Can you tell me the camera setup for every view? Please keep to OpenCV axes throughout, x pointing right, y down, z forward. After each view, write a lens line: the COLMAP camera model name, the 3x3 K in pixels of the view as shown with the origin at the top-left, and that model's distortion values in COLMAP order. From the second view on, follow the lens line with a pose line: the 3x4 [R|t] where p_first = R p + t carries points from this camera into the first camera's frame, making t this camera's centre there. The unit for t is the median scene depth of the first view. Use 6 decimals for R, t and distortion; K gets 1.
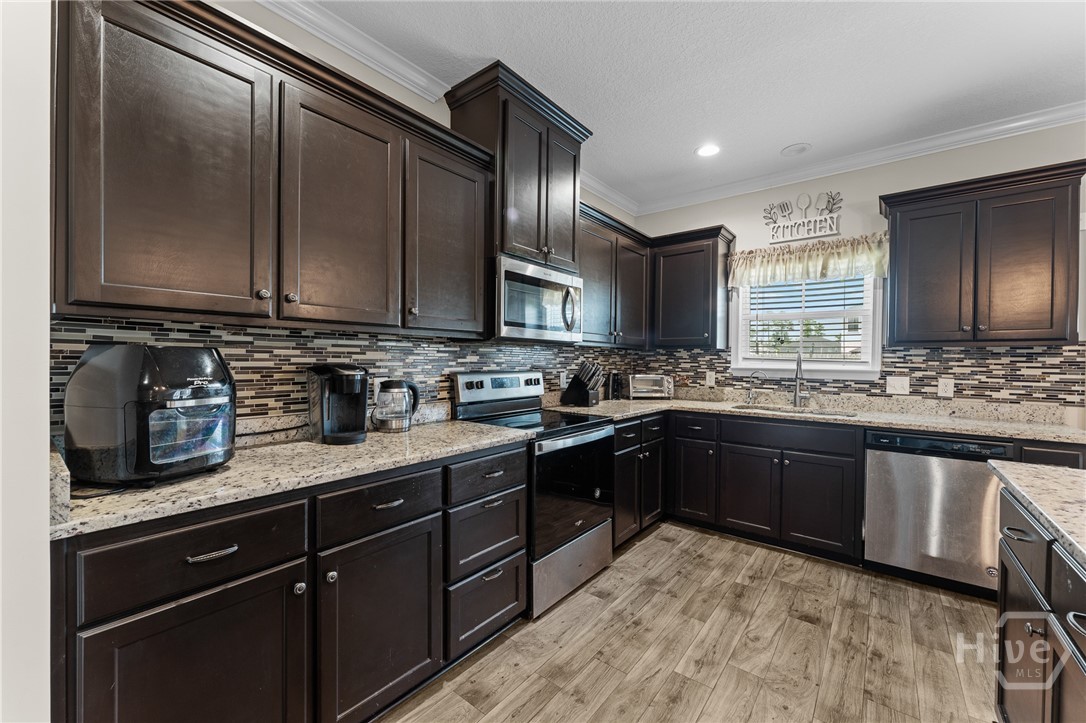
lens RADIAL K [[432.9, 0, 547.1], [0, 432.9, 362.1], [0, 0, 1]] dist [0.000080, 0.001288]
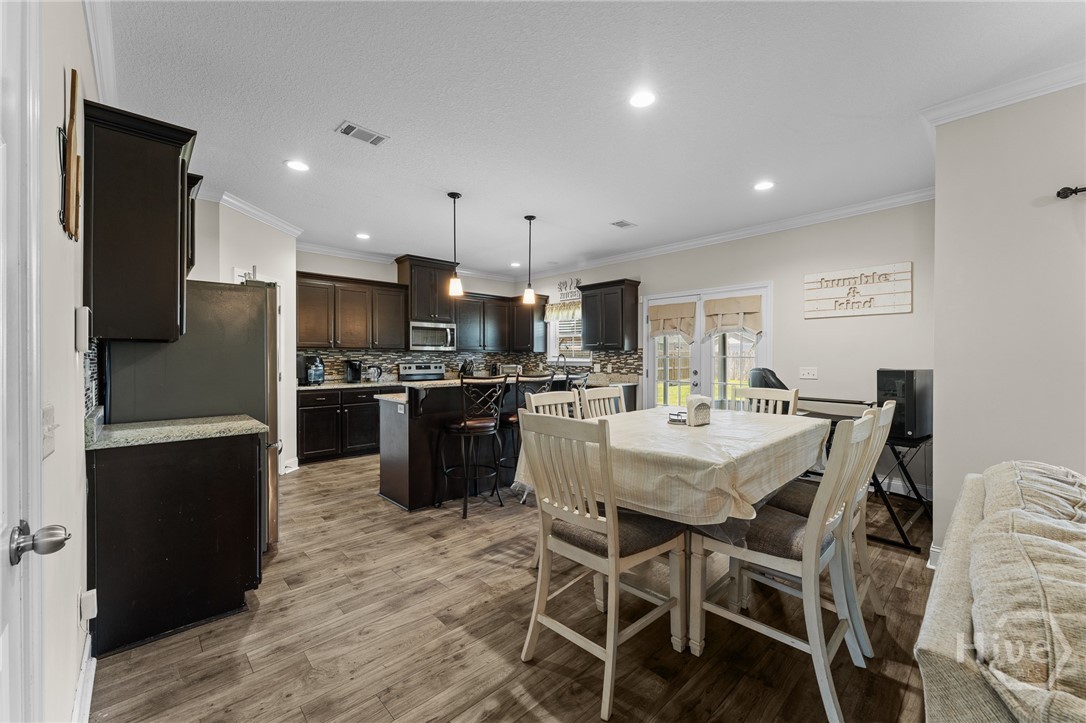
lens RADIAL K [[432.9, 0, 546.0], [0, 432.9, 359.8], [0, 0, 1]] dist [0.000080, 0.001288]
pose [[0.990183, -0.008932, -0.139488, 1.022010], [0.008591, 0.999958, -0.003043, 0.018893], [0.139510, 0.001815, 0.990219, -1.464791]]
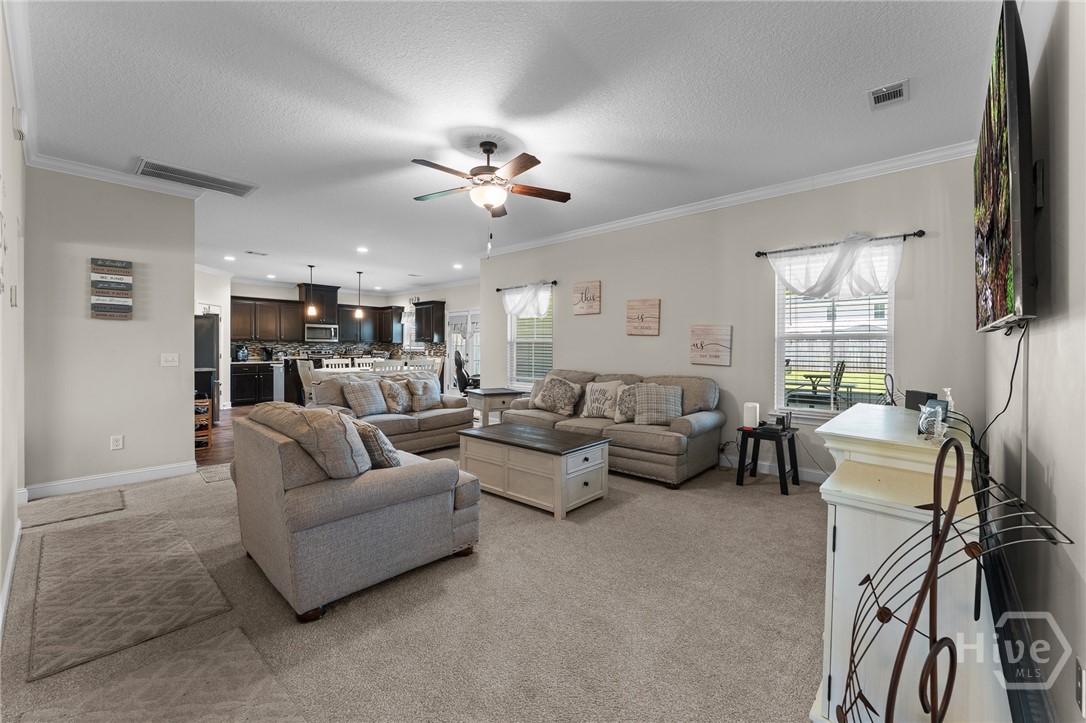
lens RADIAL K [[432.9, 0, 541.8], [0, 432.9, 350.9], [0, 0, 1]] dist [0.000080, 0.001288]
pose [[0.998547, -0.007056, -0.053431, 2.332163], [0.006976, 0.999974, -0.001671, 0.060081], [0.053442, 0.001295, 0.998570, -3.043930]]
